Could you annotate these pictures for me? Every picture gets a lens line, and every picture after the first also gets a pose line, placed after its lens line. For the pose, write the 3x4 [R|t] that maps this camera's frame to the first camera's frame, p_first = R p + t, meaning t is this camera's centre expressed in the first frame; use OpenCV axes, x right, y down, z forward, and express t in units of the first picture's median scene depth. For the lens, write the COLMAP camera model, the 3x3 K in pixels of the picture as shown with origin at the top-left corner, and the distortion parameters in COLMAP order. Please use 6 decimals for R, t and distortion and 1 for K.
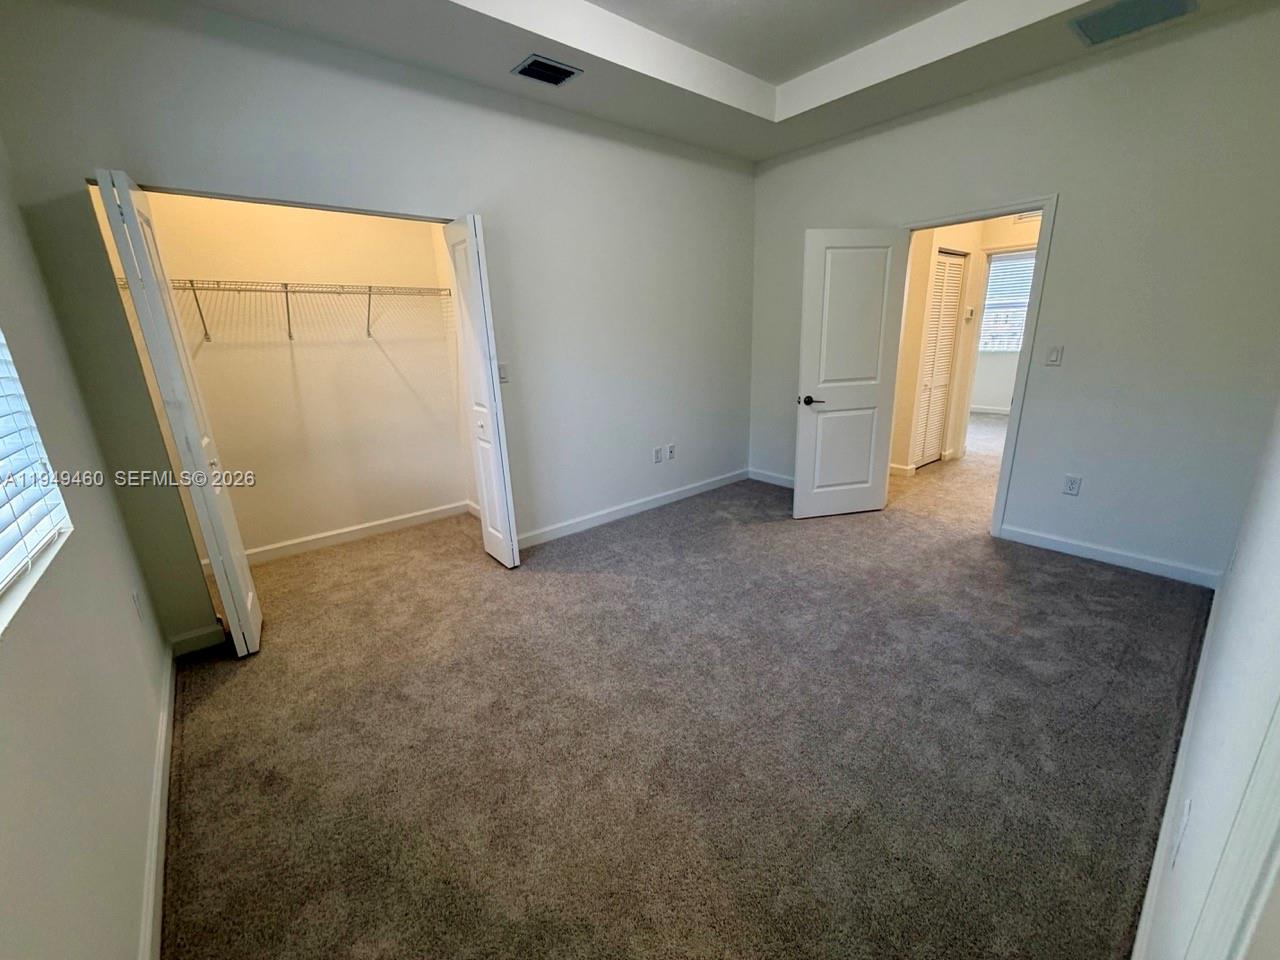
lens RADIAL K [[512.6, 0, 644.9], [0, 512.6, 478.9], [0, 0, 1]] dist [0.000237, 0.000269]
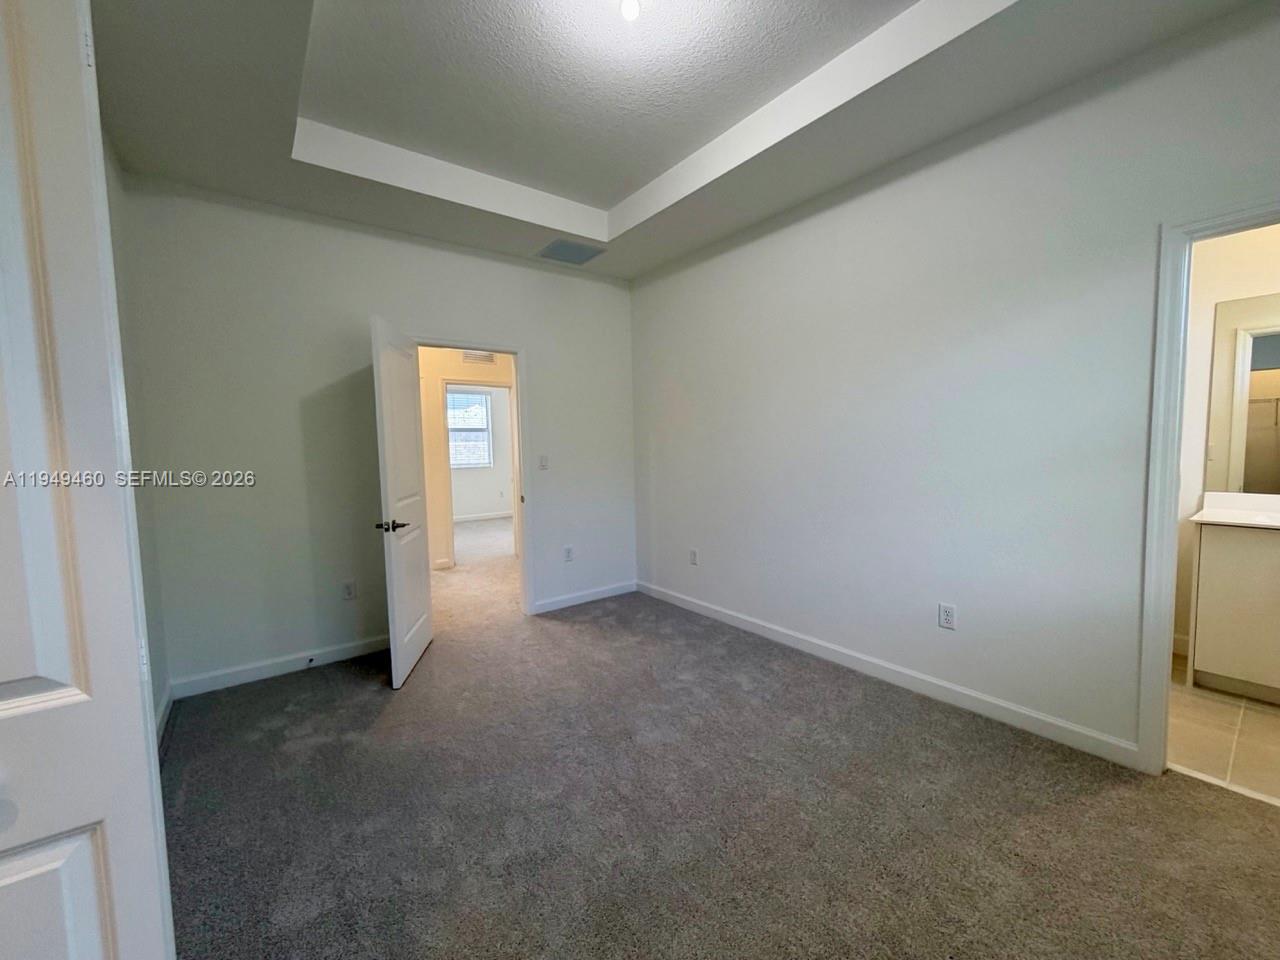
lens RADIAL K [[512.6, 0, 644.9], [0, 512.6, 478.9], [0, 0, 1]] dist [0.000237, 0.000269]
pose [[0.044130, -0.039330, 0.998251, -0.469698], [0.287881, 0.957340, 0.024992, -0.143125], [-0.956649, 0.286275, 0.053570, 0.632303]]
